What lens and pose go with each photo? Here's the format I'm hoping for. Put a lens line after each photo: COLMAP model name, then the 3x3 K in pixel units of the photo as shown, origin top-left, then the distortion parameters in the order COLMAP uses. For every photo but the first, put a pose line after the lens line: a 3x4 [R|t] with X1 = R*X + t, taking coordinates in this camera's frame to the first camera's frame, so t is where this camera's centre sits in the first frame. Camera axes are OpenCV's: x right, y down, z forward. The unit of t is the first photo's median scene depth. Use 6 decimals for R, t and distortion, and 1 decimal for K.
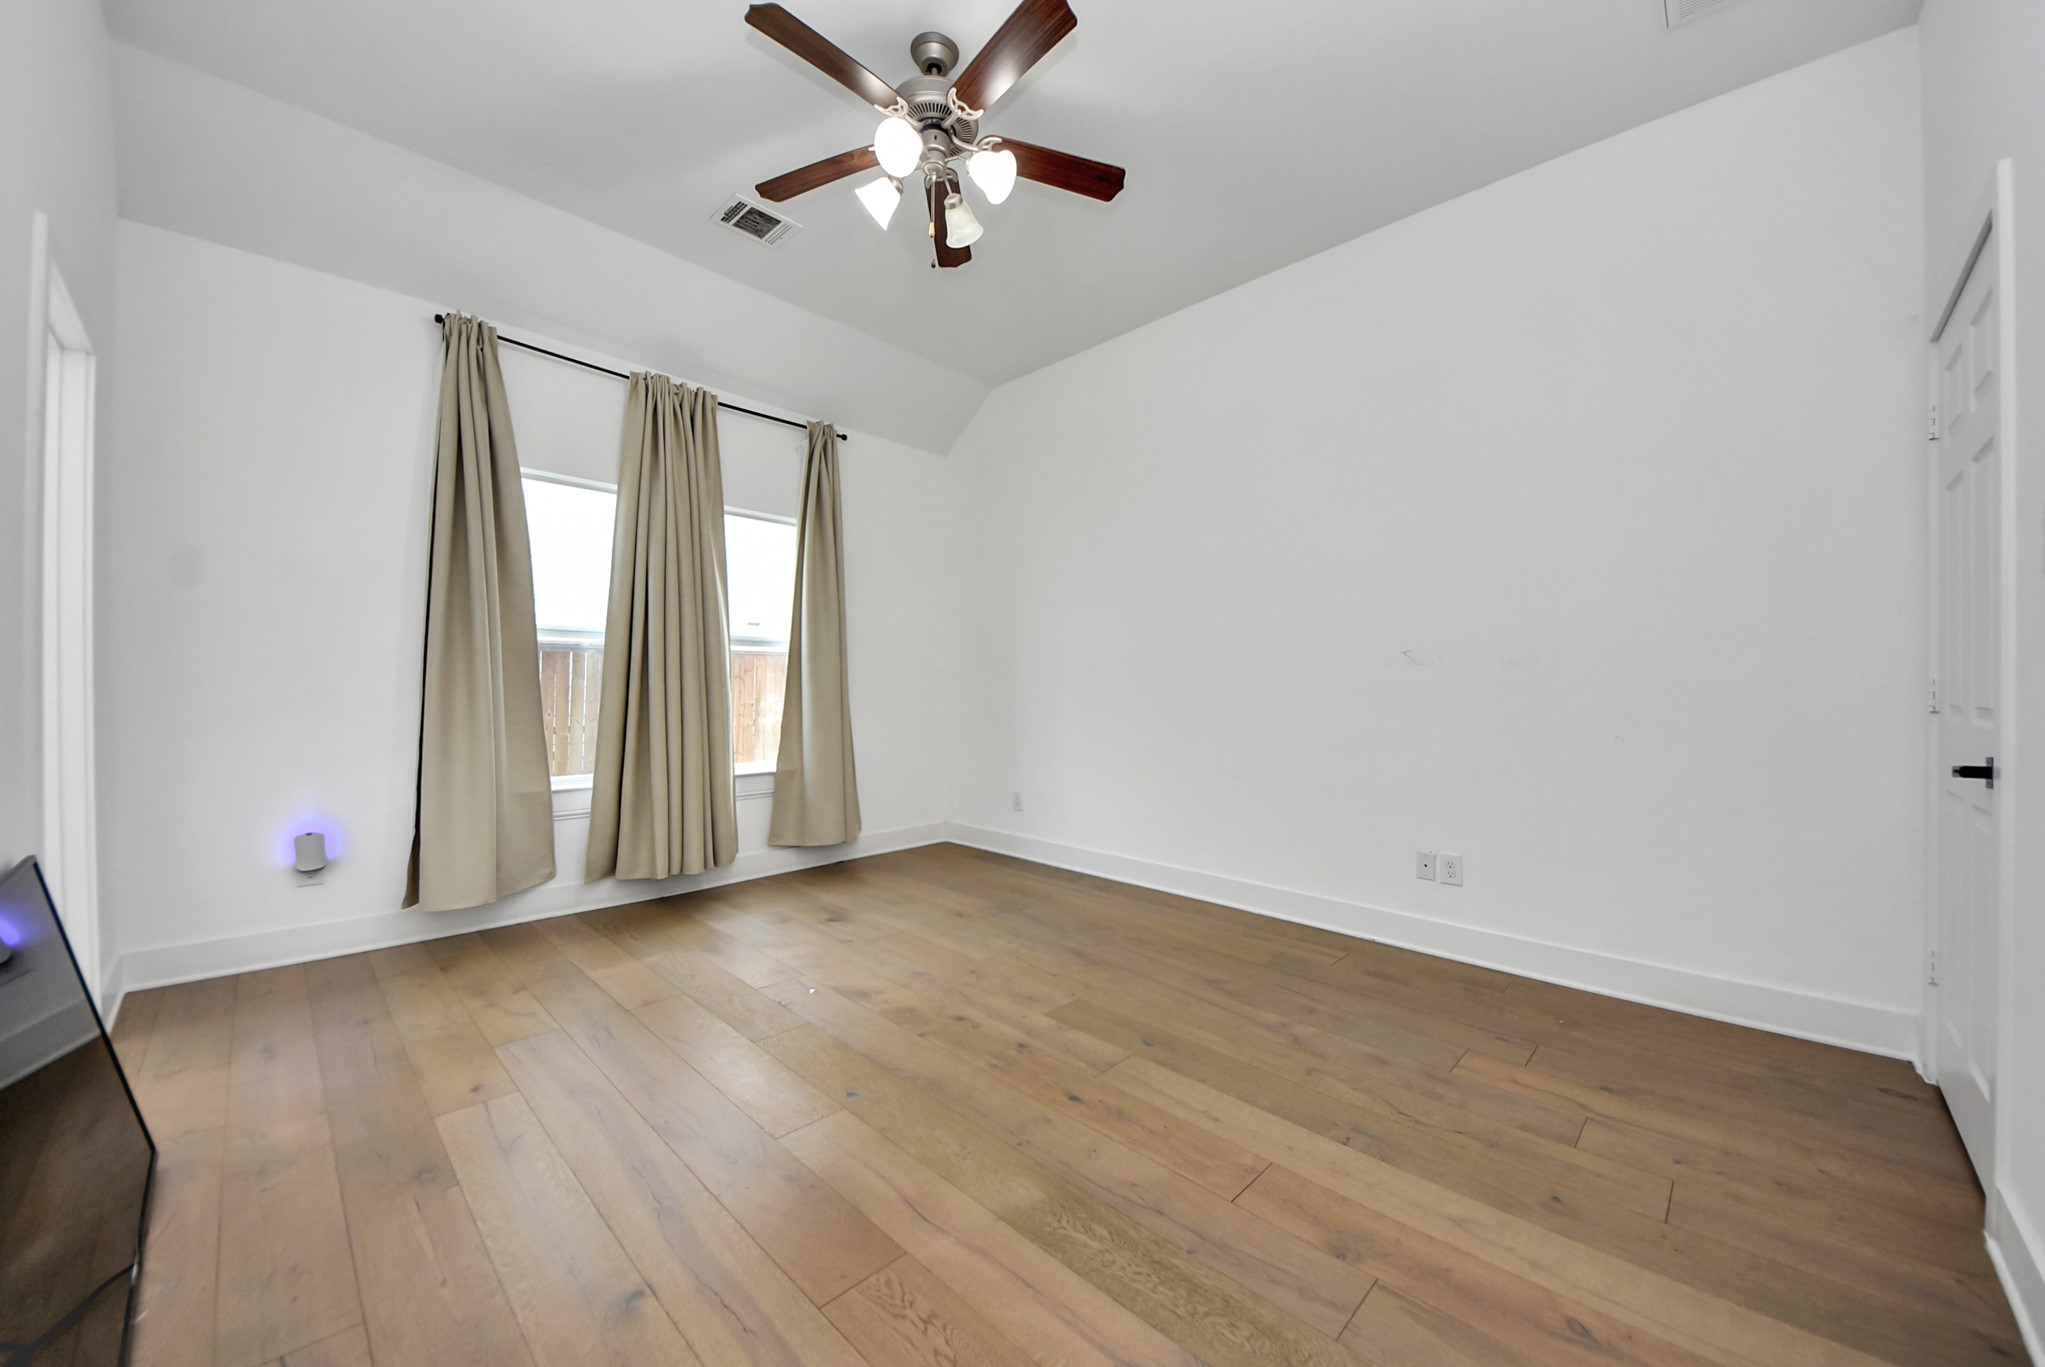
lens RADIAL K [[752.1, 0, 1061.7], [0, 752.1, 687.9], [0, 0, 1]] dist [0.011792, -0.000084]
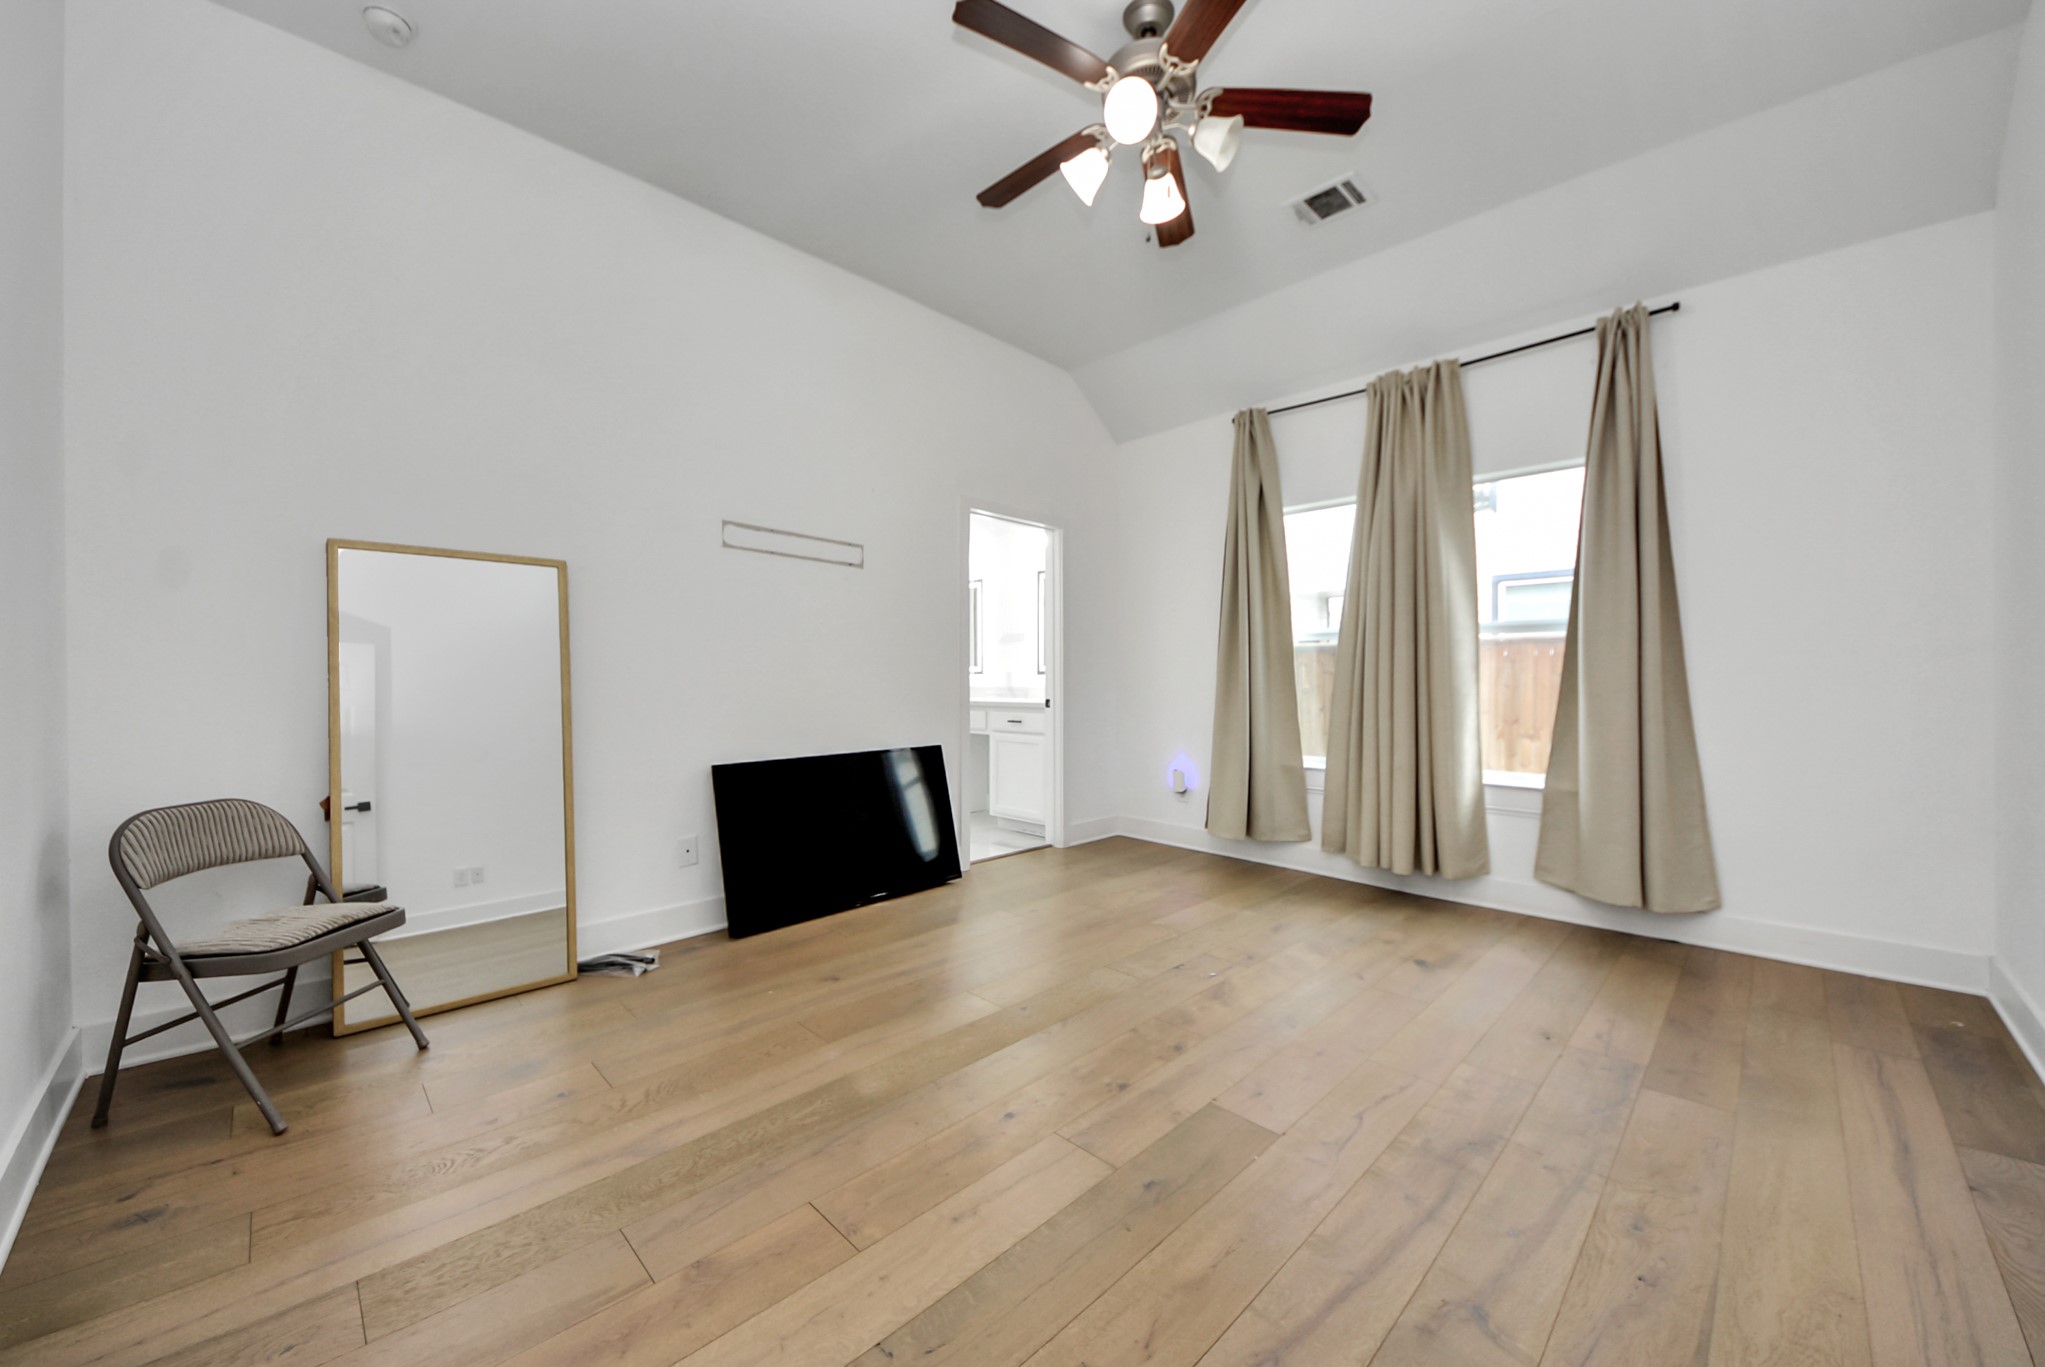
lens RADIAL K [[756.3, 0, 1034.1], [0, 756.3, 688.9], [0, 0, 1]] dist [0.045955, -0.025764]
pose [[-0.032791, 0.008981, -0.999422, 0.659713], [-0.004370, 0.999949, 0.009129, 0.002090], [0.999453, 0.004667, -0.032750, 0.723204]]
